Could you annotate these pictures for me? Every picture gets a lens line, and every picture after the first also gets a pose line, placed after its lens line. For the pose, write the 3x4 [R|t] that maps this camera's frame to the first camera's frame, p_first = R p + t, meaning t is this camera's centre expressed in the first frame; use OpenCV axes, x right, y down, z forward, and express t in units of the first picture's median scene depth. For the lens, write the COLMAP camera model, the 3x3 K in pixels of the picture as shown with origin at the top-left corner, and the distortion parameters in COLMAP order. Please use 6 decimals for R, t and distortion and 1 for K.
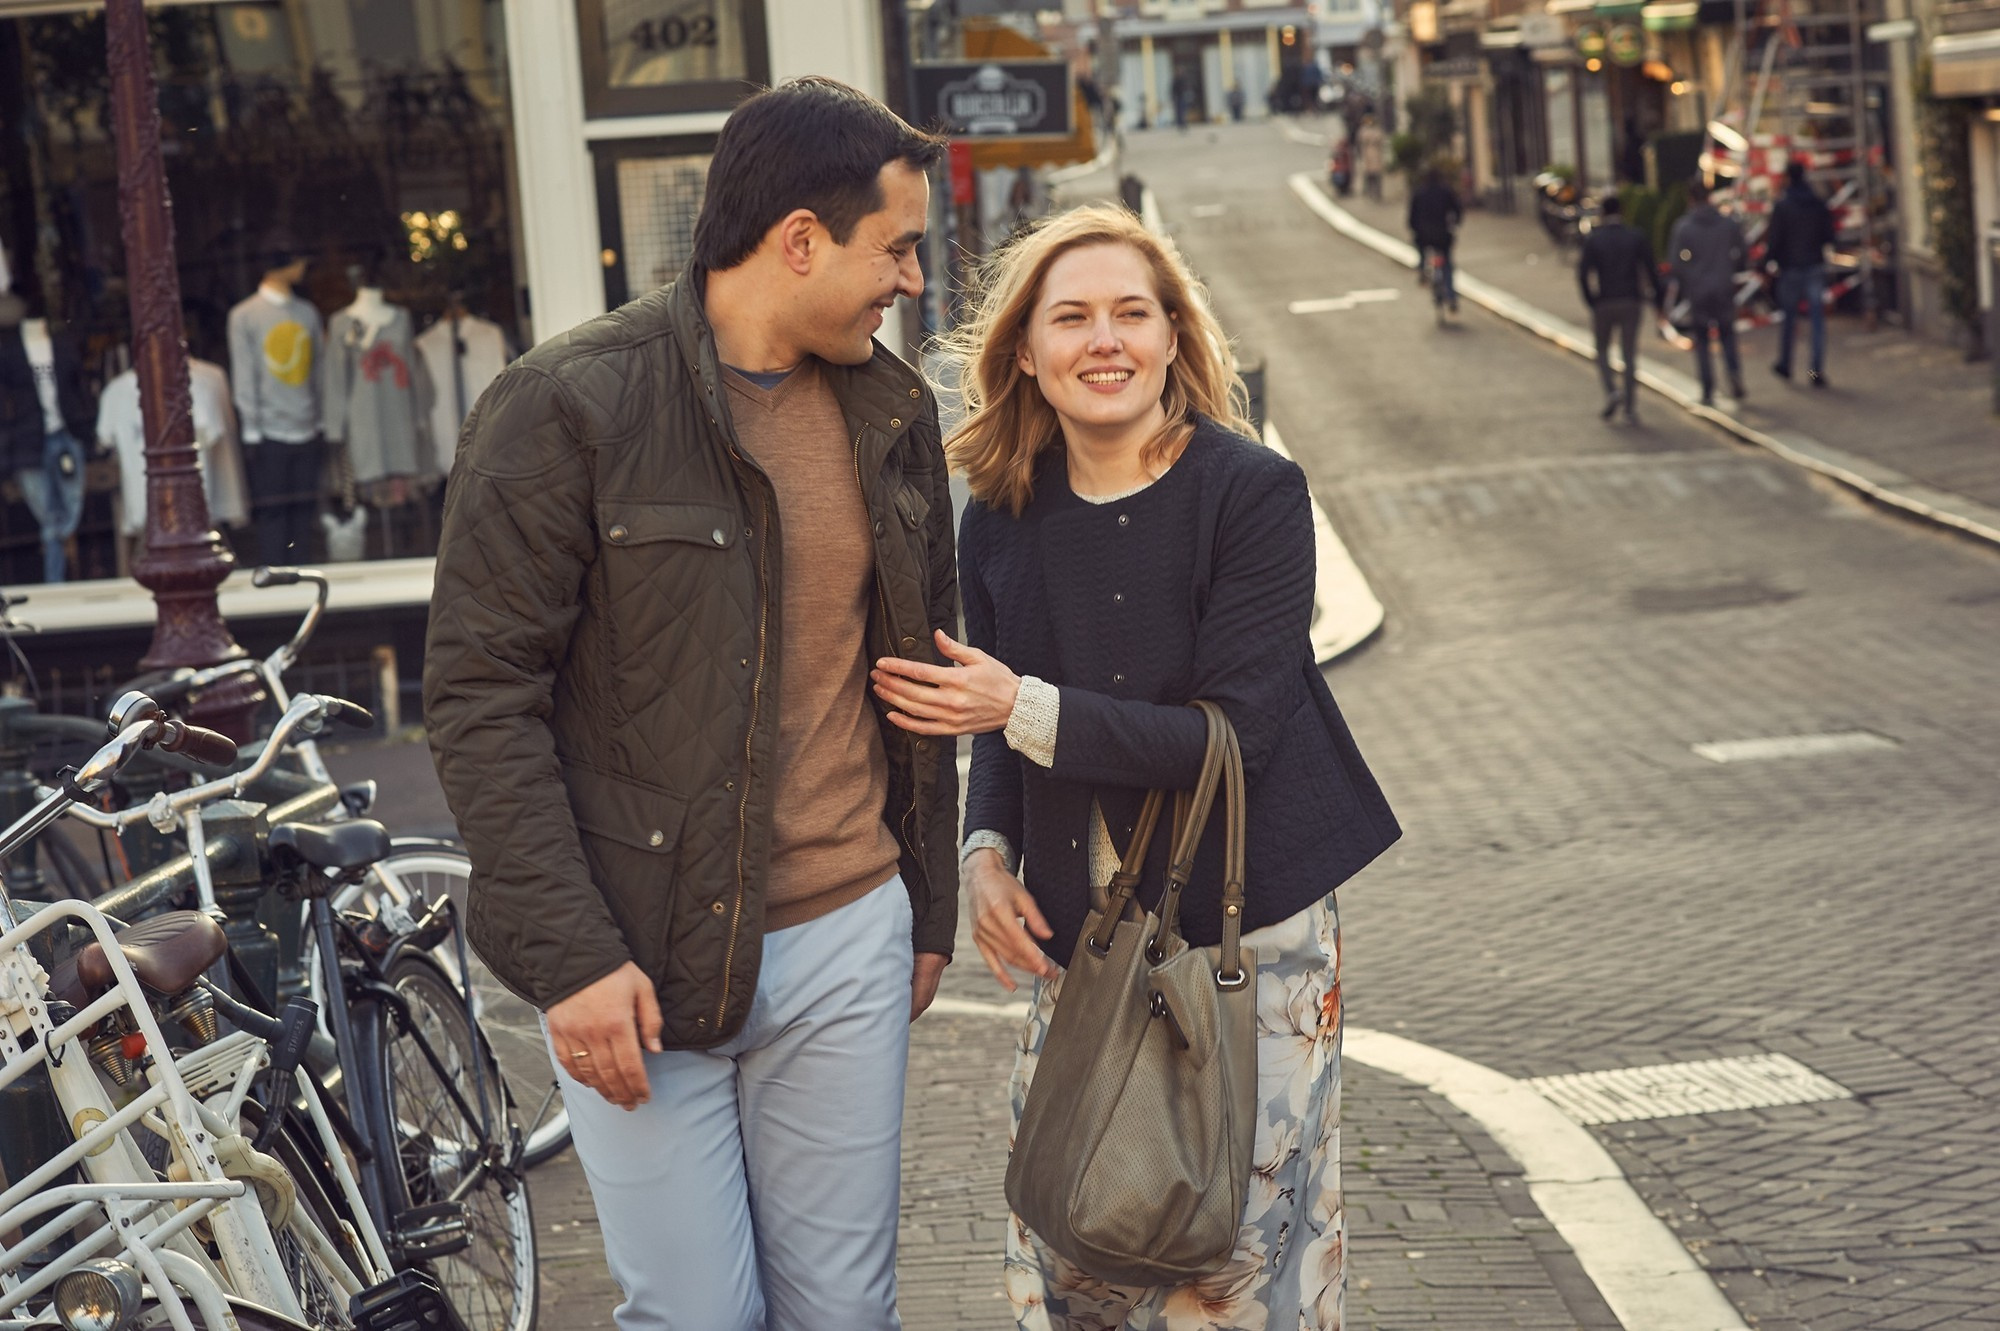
lens RADIAL K [[4915.8, 0, 1000.0], [0, 4915.8, 665.5], [0, 0, 1]] dist [-0.072727, -0.356696]
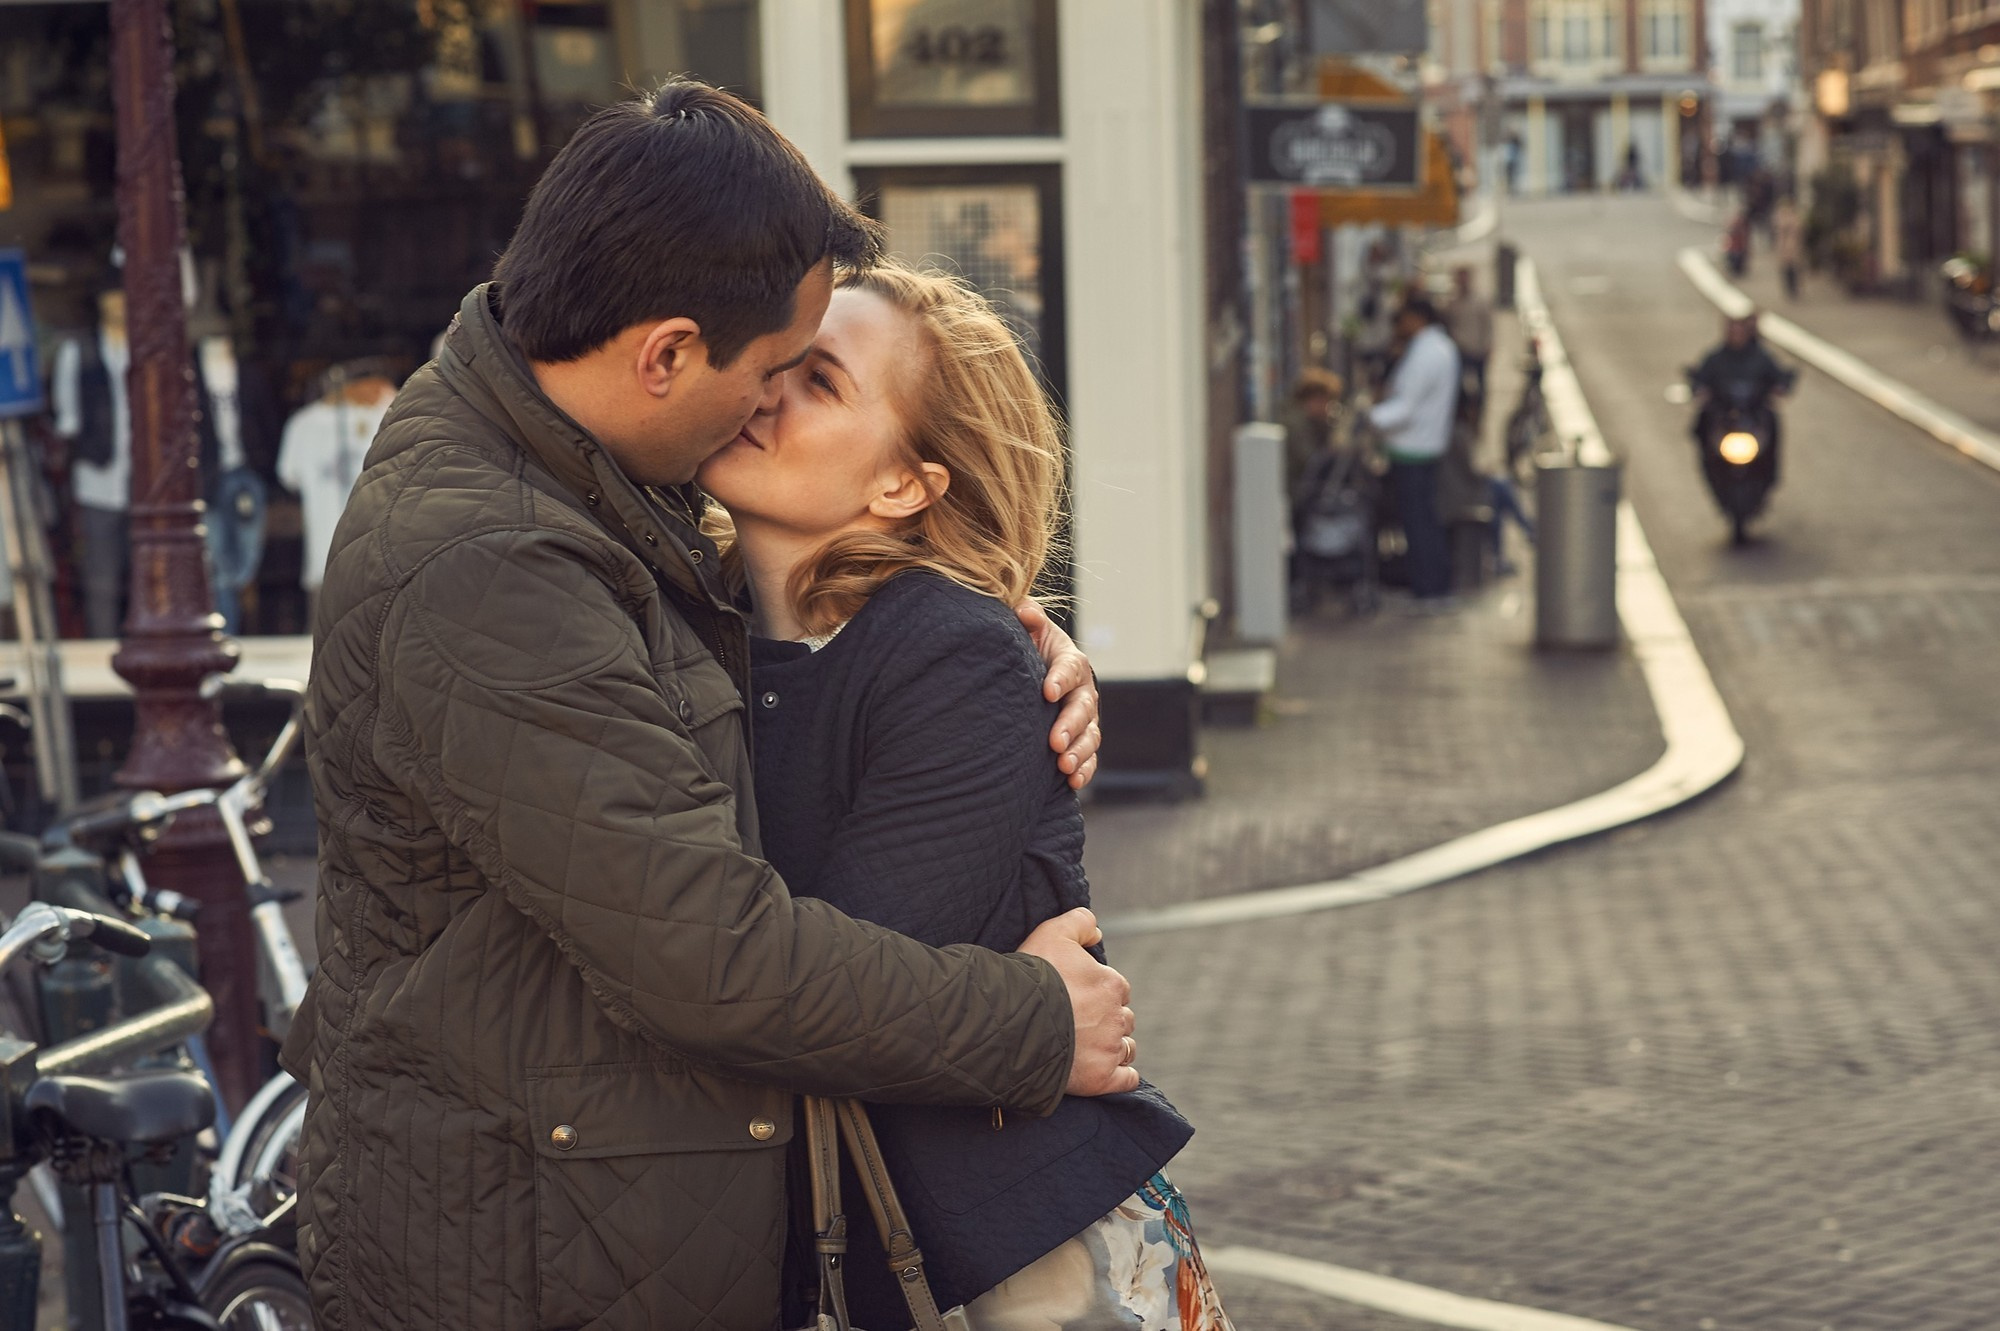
lens RADIAL K [[4915.8, 0, 1000.0], [0, 4915.8, 665.5], [0, 0, 1]] dist [-0.072727, -0.356696]
pose [[0.995563, 0.052137, -0.078338, 0.017578], [-0.053103, 0.998536, -0.010306, -0.011812], [0.077686, 0.014421, 0.996874, 0.150101]]
